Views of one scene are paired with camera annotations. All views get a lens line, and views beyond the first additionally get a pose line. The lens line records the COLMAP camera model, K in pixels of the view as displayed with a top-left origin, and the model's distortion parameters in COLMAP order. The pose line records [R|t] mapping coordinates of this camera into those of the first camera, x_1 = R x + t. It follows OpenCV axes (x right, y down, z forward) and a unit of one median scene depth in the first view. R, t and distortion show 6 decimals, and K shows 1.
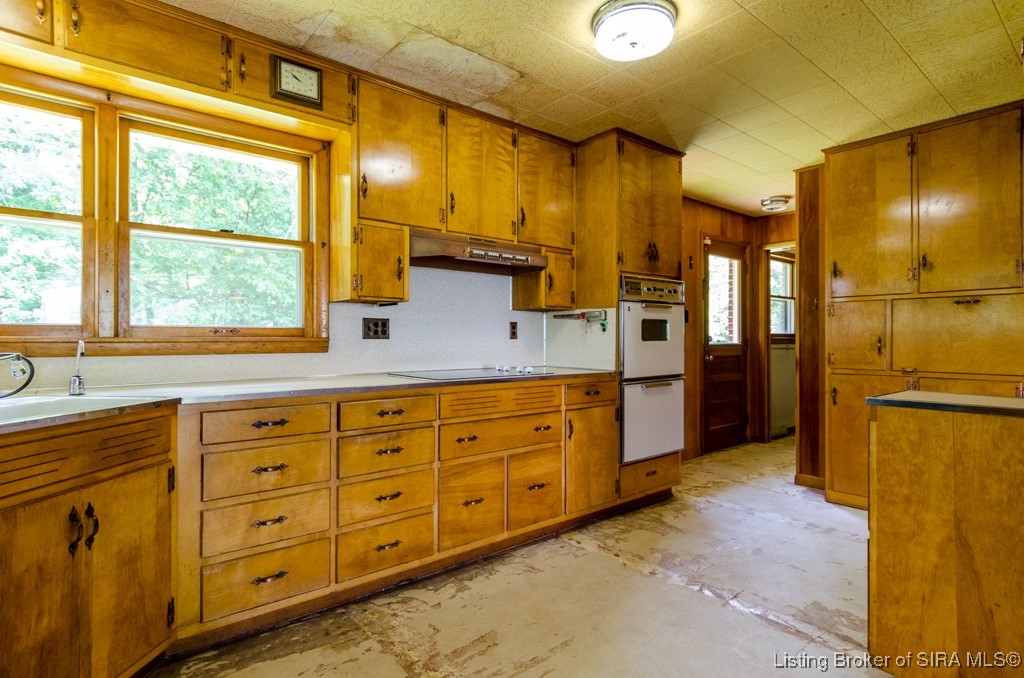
lens RADIAL K [[527.6, 0, 512.0], [0, 527.6, 339.0], [0, 0, 1]] dist [0.006695, -0.007398]
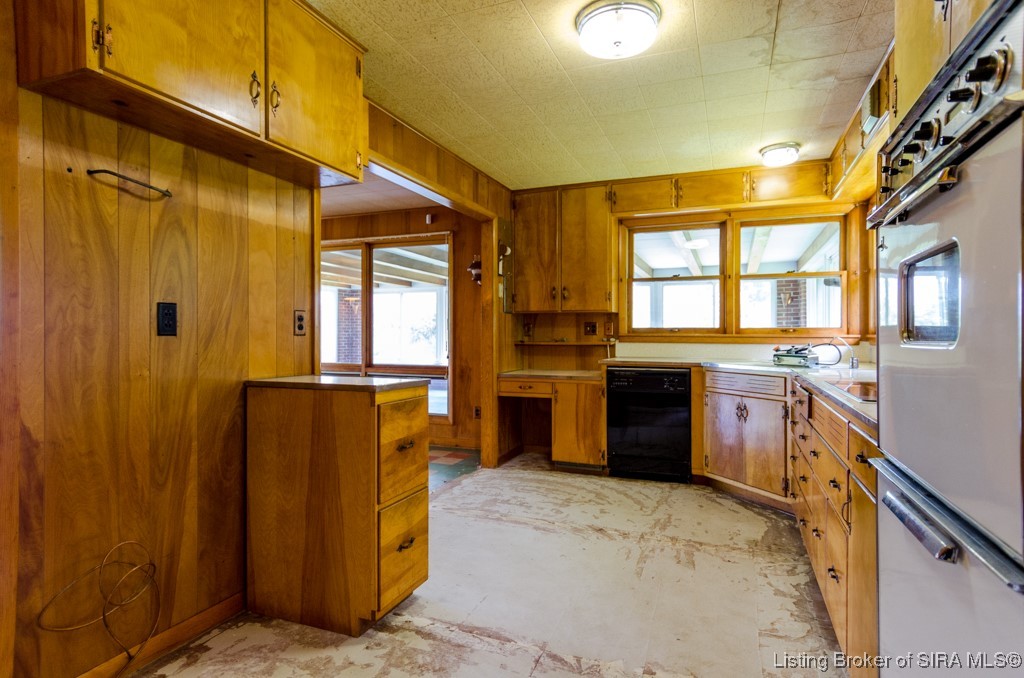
lens RADIAL K [[548.9, 0, 512.0], [0, 548.9, 339.0], [0, 0, 1]] dist [0.009606, -0.001687]
pose [[-0.878972, -0.000370, -0.476874, 0.760318], [-0.001426, 0.999997, 0.001853, 0.004878], [0.476872, 0.002309, -0.878970, 1.528979]]
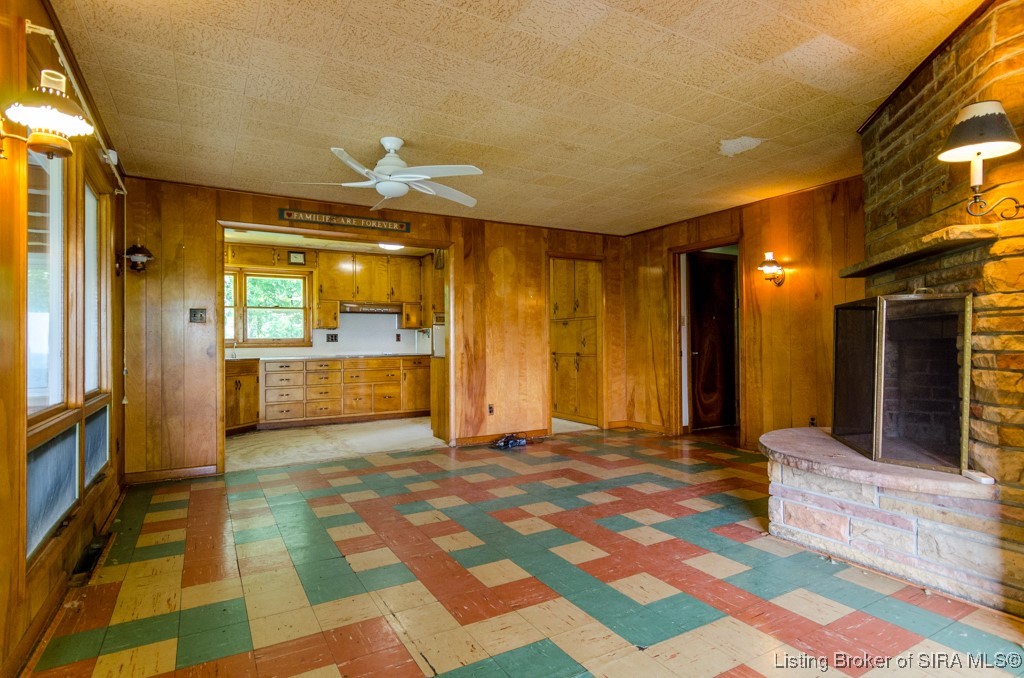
lens RADIAL K [[527.6, 0, 512.0], [0, 527.6, 339.0], [0, 0, 1]] dist [0.006695, -0.007398]
pose [[0.986587, -0.010969, -0.162868, 1.207741], [0.010285, 0.999934, -0.005042, 0.009250], [0.162913, 0.003299, 0.986635, -1.661028]]
